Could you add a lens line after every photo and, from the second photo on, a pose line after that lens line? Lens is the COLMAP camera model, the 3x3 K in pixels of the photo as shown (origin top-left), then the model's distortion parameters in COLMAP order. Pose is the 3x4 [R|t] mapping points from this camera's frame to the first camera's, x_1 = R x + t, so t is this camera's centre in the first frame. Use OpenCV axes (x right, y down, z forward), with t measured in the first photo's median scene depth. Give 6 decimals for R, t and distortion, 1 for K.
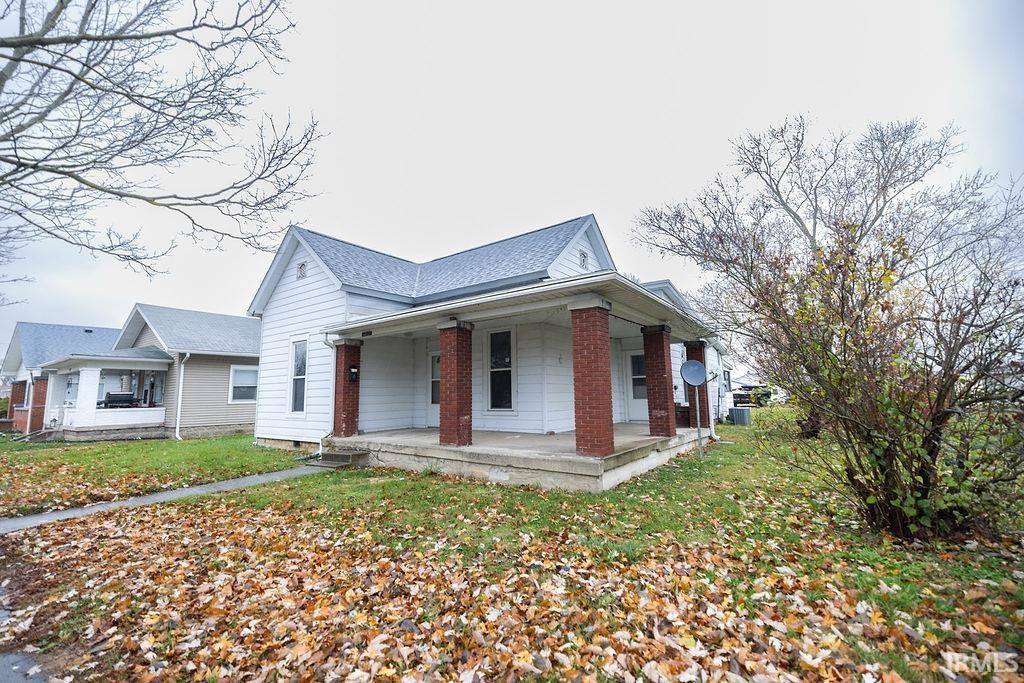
lens RADIAL K [[429.7, 0, 511.7], [0, 429.7, 338.1], [0, 0, 1]] dist [0.001602, 0.000235]
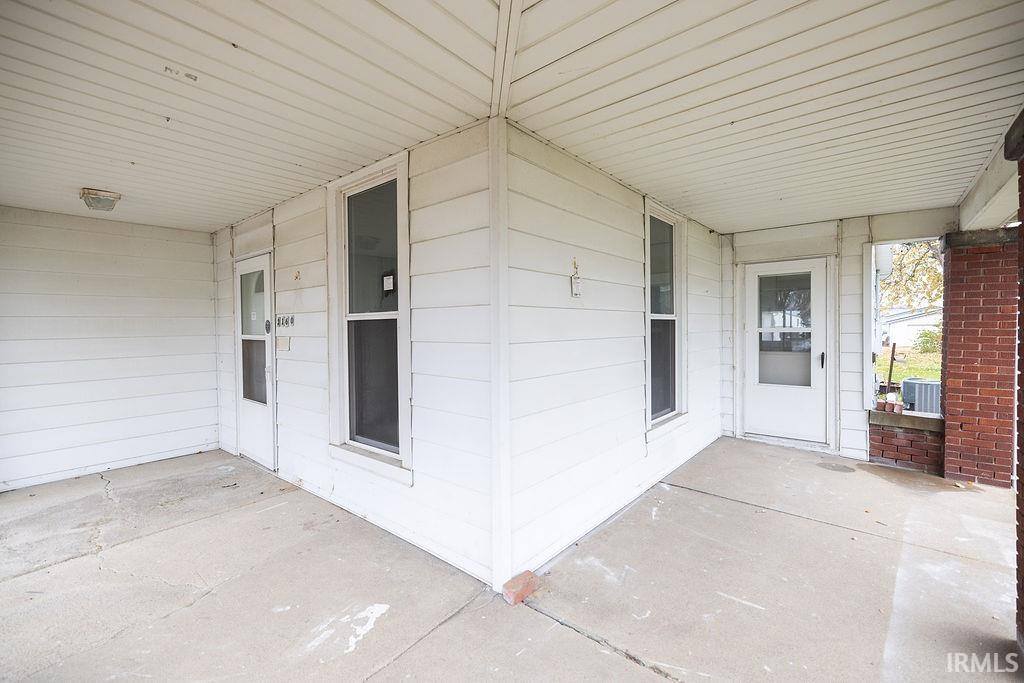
lens RADIAL K [[429.7, 0, 511.7], [0, 429.7, 338.1], [0, 0, 1]] dist [0.001602, 0.000235]
pose [[0.997523, 0.011691, -0.069362, 0.091324], [-0.000112, 0.986352, 0.164651, 0.039367], [0.070341, -0.164235, 0.983910, 0.710402]]
